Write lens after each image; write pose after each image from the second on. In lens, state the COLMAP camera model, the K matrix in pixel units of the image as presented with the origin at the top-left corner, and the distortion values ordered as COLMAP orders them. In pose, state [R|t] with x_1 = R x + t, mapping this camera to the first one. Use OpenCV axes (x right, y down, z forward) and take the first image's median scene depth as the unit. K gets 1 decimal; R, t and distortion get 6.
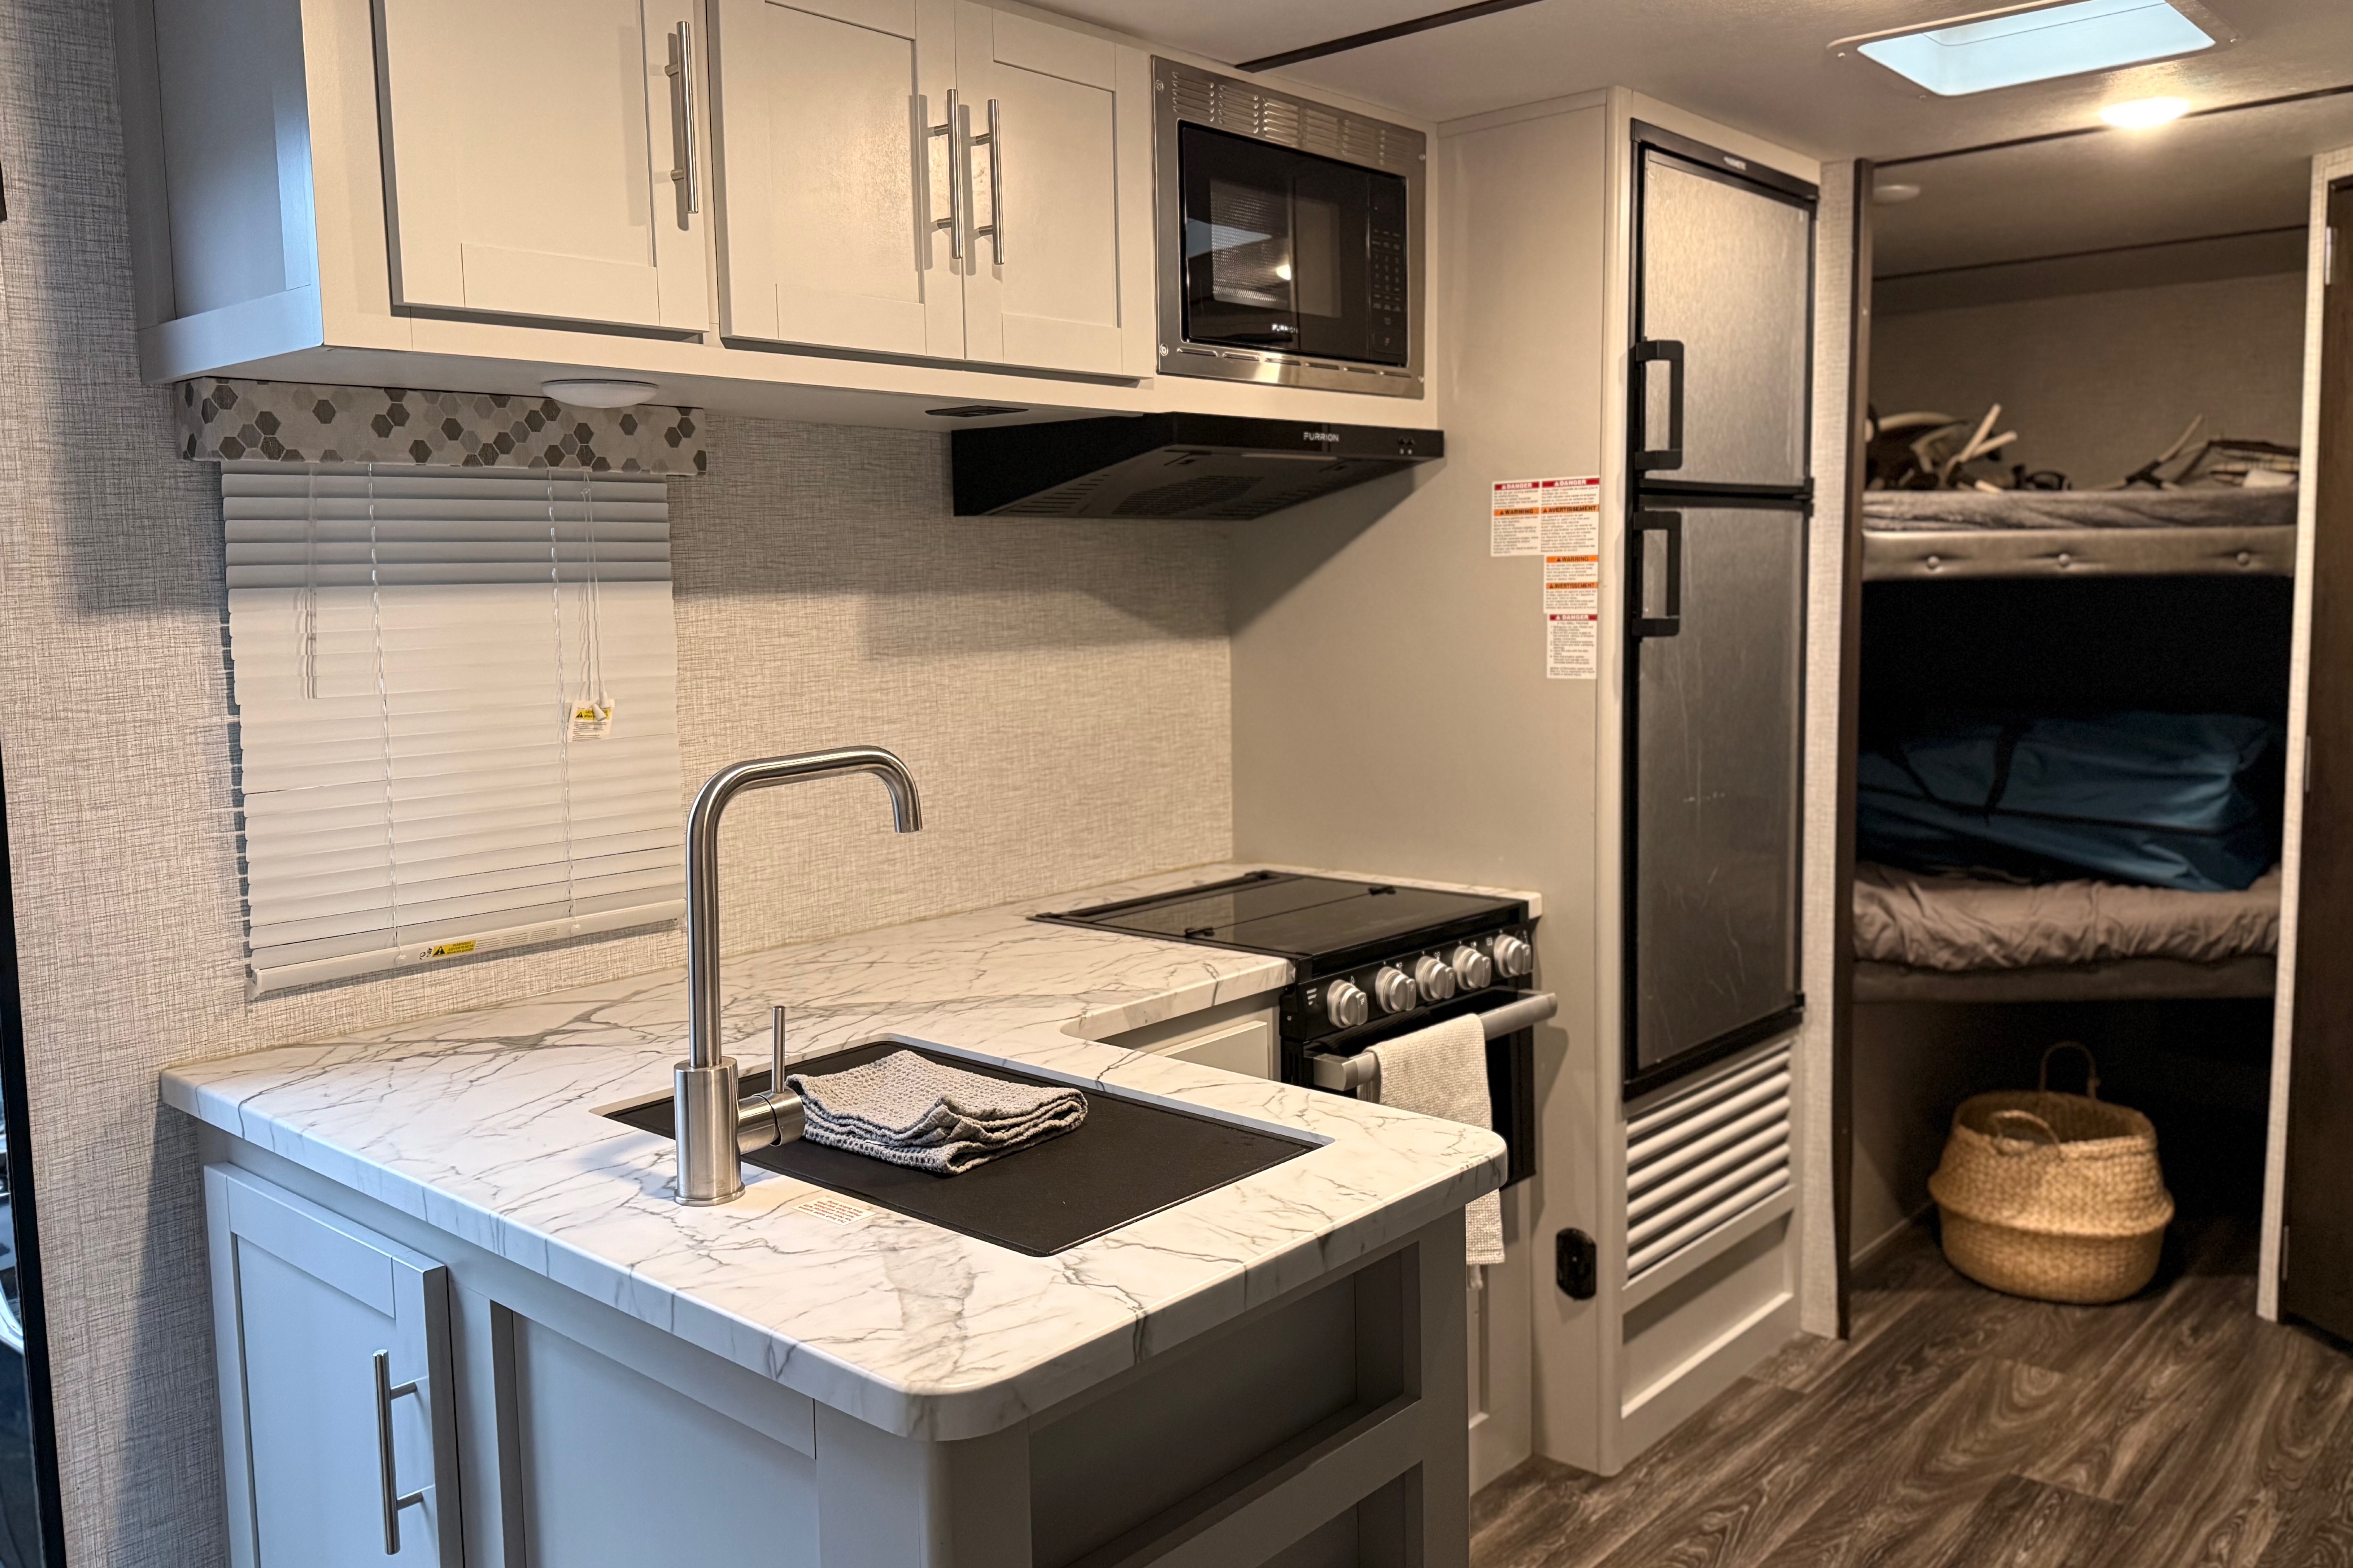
lens RADIAL K [[1857.7, 0, 1159.0], [0, 1857.7, 772.7], [0, 0, 1]] dist [0.087424, -0.136818]
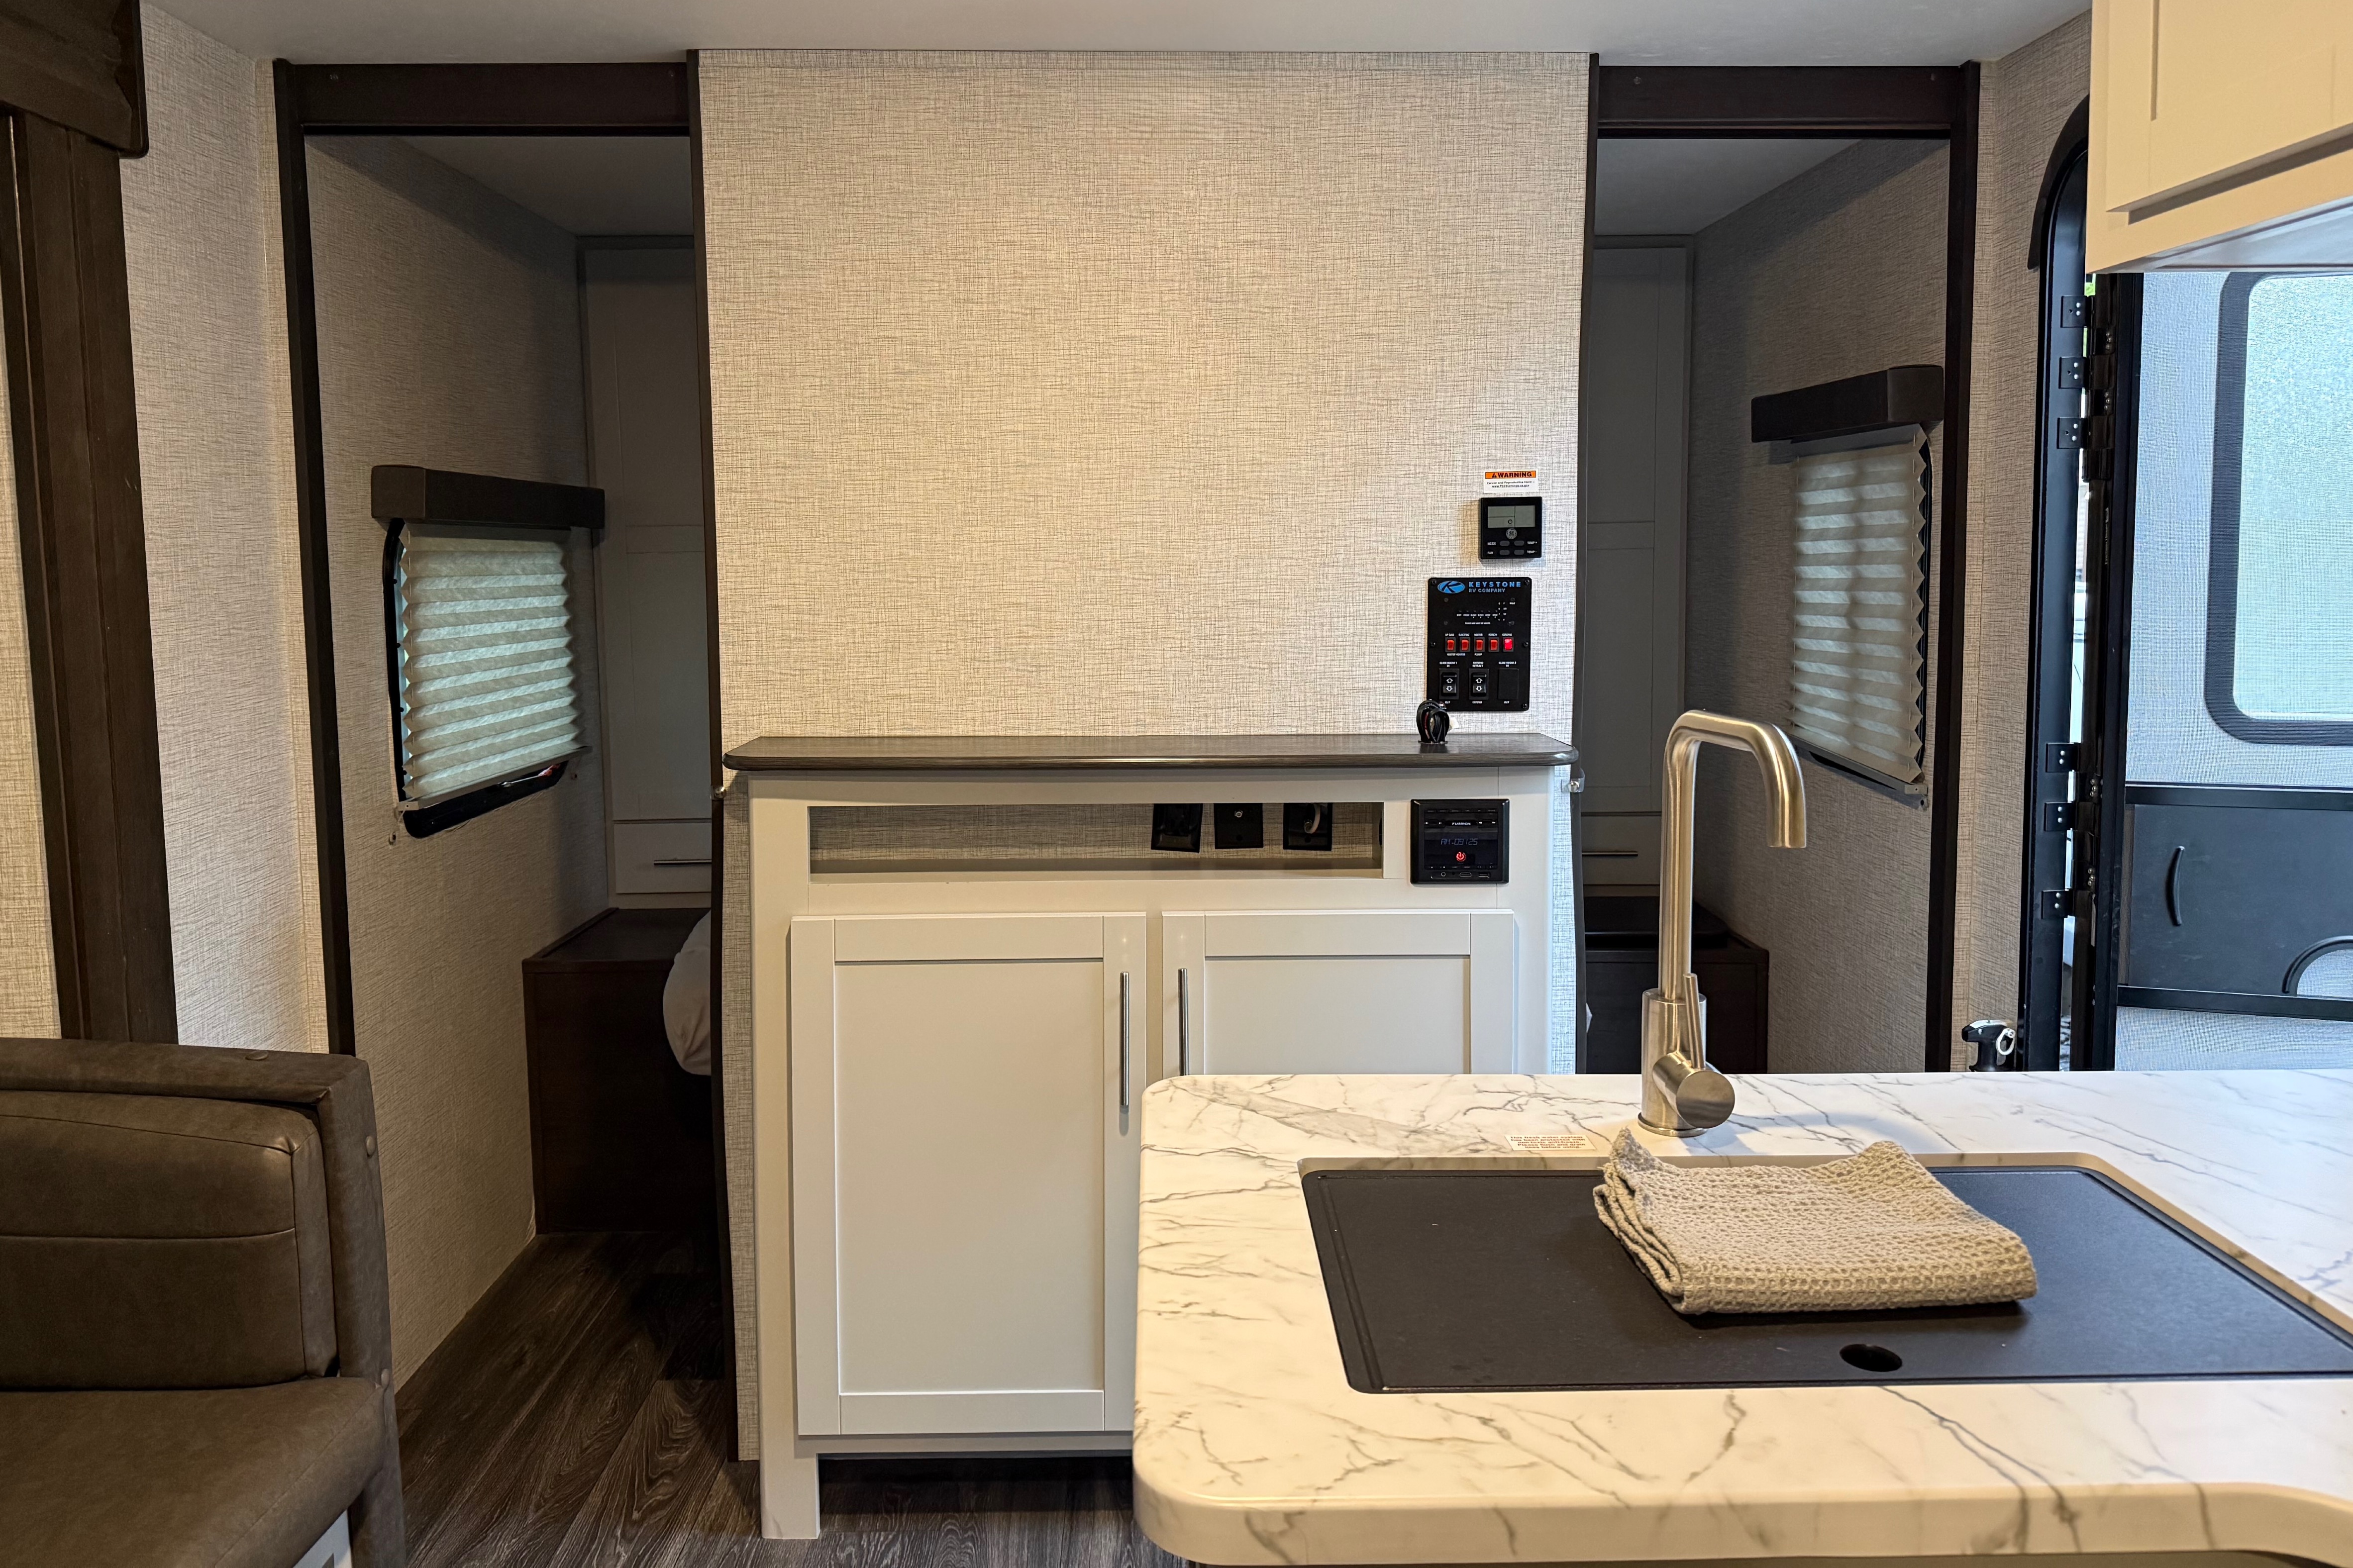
lens RADIAL K [[1721.0, 0, 1174.9], [0, 1721.0, 781.5], [0, 0, 1]] dist [0.096093, -0.000529]
pose [[-0.733150, 0.108216, -0.671402, 0.301755], [-0.067082, 0.970936, 0.229746, -0.078649], [0.676750, 0.213477, -0.704582, 0.783964]]
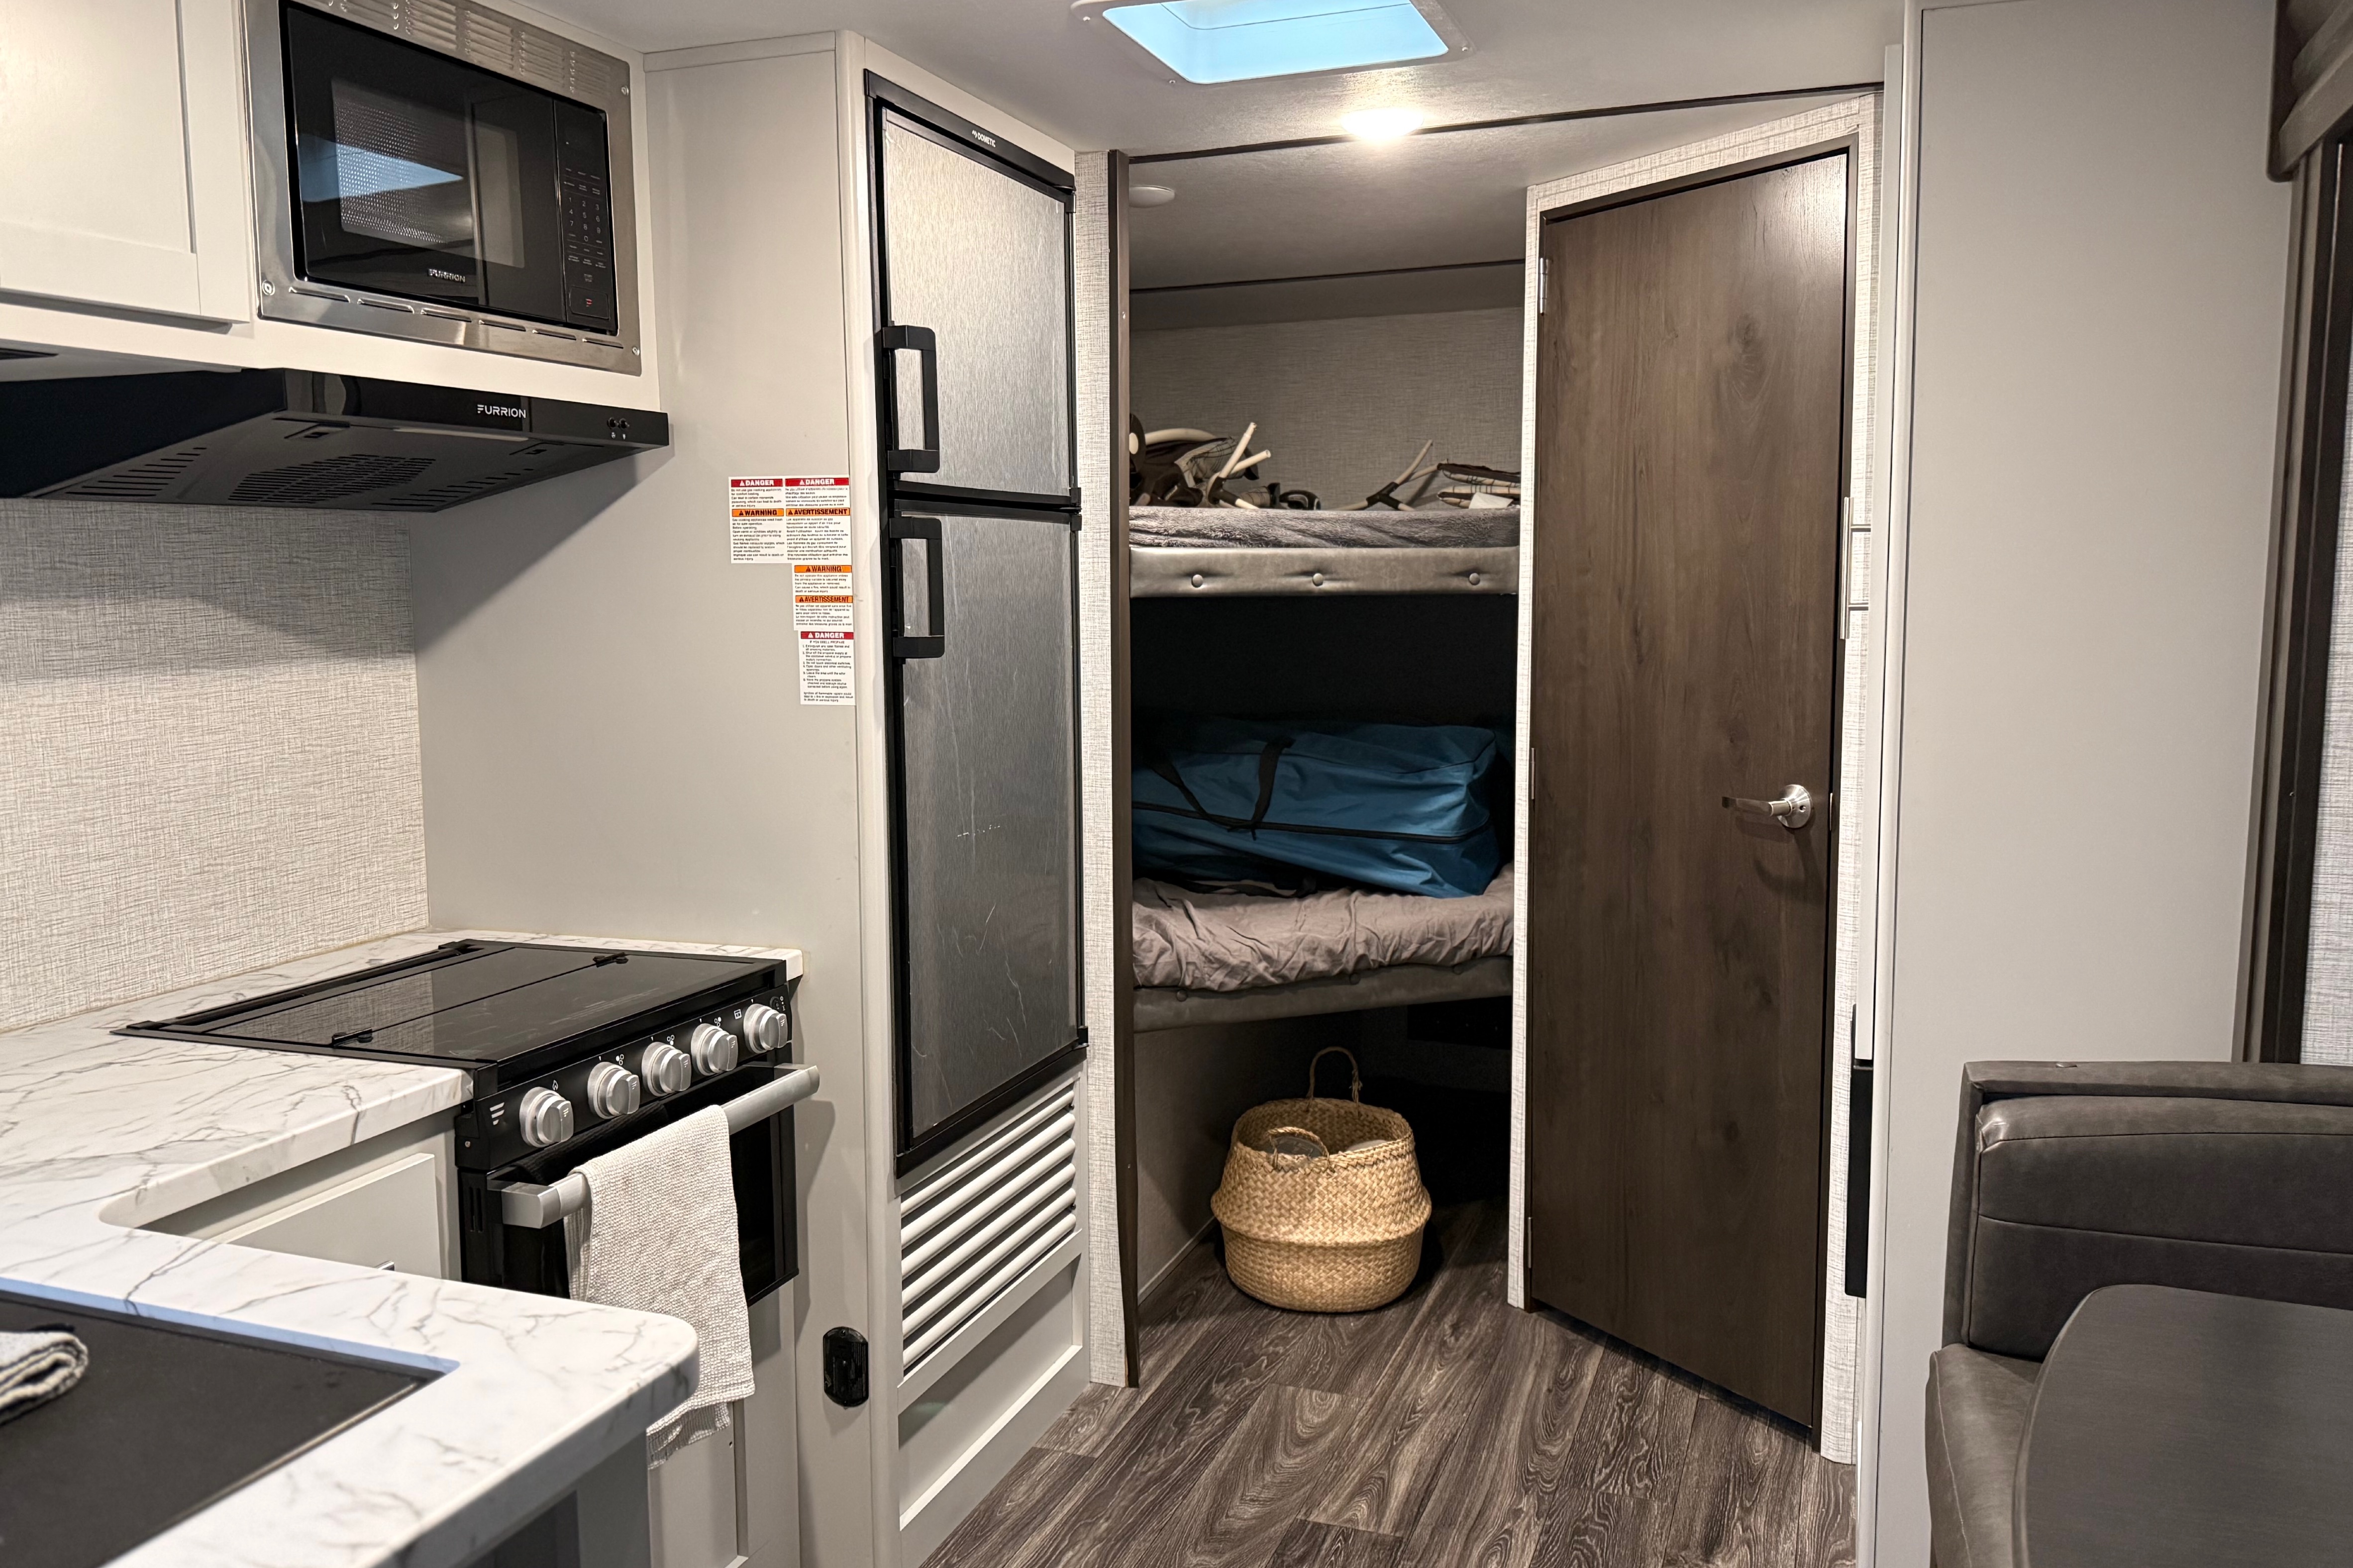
lens RADIAL K [[1857.7, 0, 1176.0], [0, 1857.7, 773.2], [0, 0, 1]] dist [0.087424, -0.136818]
pose [[0.930902, -0.027453, 0.364237, 0.054609], [0.027983, 0.999601, 0.003823, -0.017260], [-0.364196, 0.006634, 0.931299, 0.123264]]
